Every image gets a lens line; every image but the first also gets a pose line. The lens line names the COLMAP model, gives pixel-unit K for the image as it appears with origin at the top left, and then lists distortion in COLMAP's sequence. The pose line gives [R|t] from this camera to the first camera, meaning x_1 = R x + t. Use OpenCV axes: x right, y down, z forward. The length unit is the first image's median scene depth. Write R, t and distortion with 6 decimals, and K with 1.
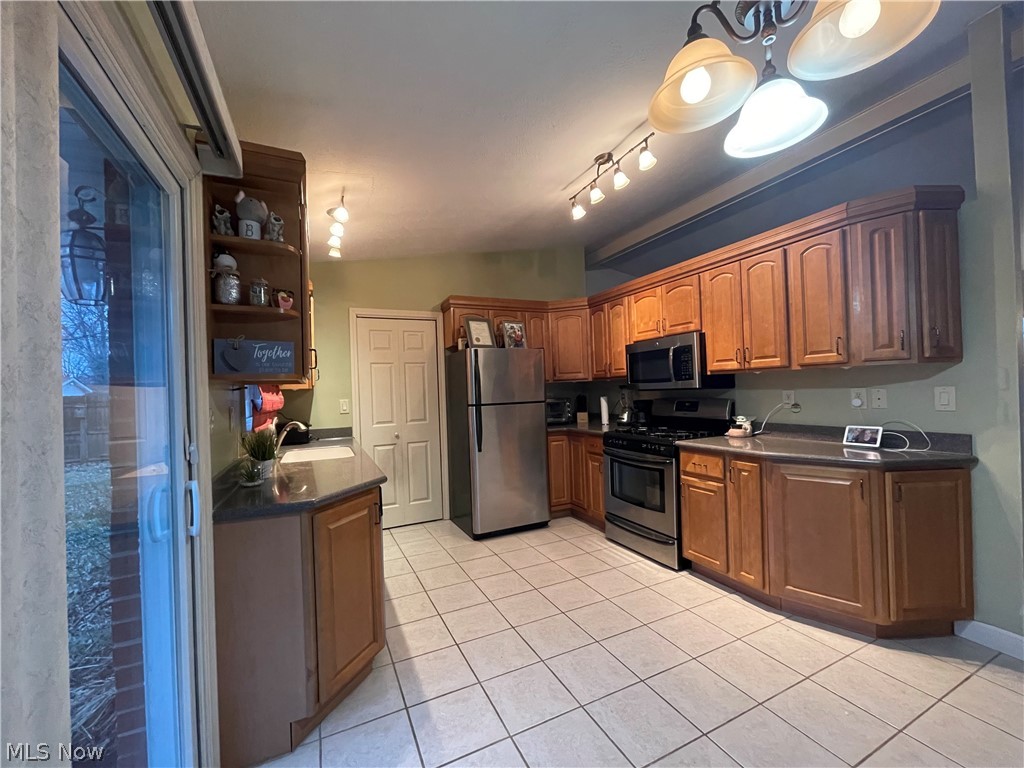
lens RADIAL K [[414.5, 0, 510.5], [0, 414.5, 390.3], [0, 0, 1]] dist [-0.001125, -0.001039]
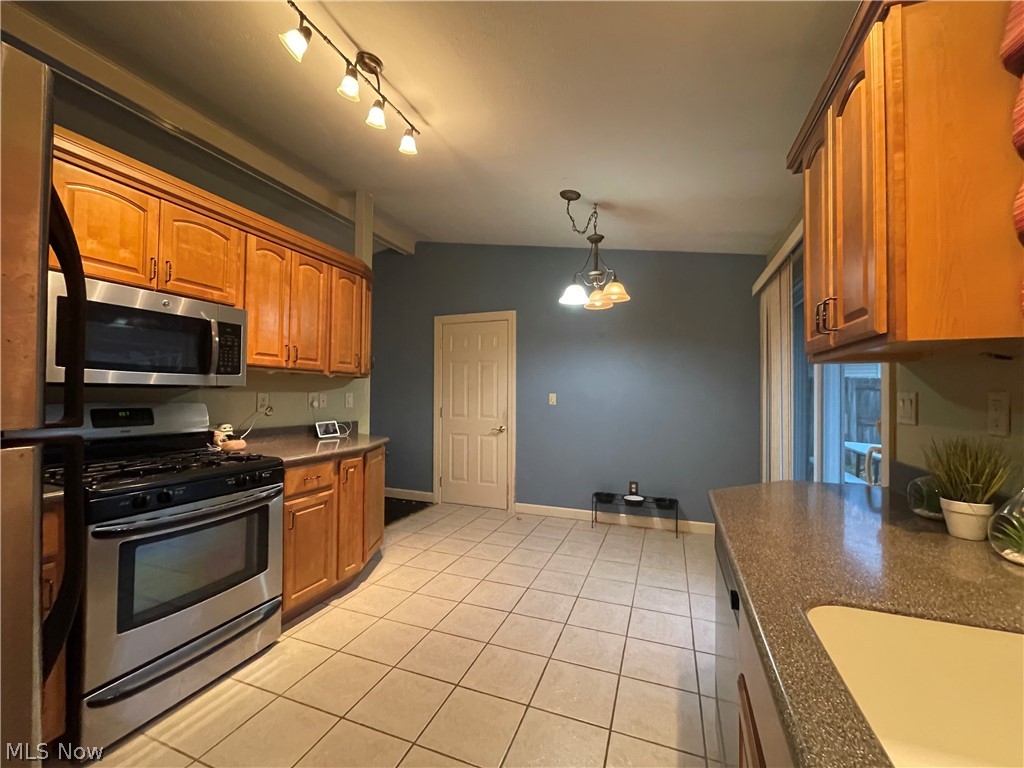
lens RADIAL K [[414.5, 0, 511.2], [0, 414.5, 389.2], [0, 0, 1]] dist [-0.001125, -0.001039]
pose [[-0.690632, 0.038475, 0.722182, -0.436179], [0.014949, 0.999130, -0.038934, 0.038317], [-0.723052, -0.016094, -0.690607, 1.289016]]
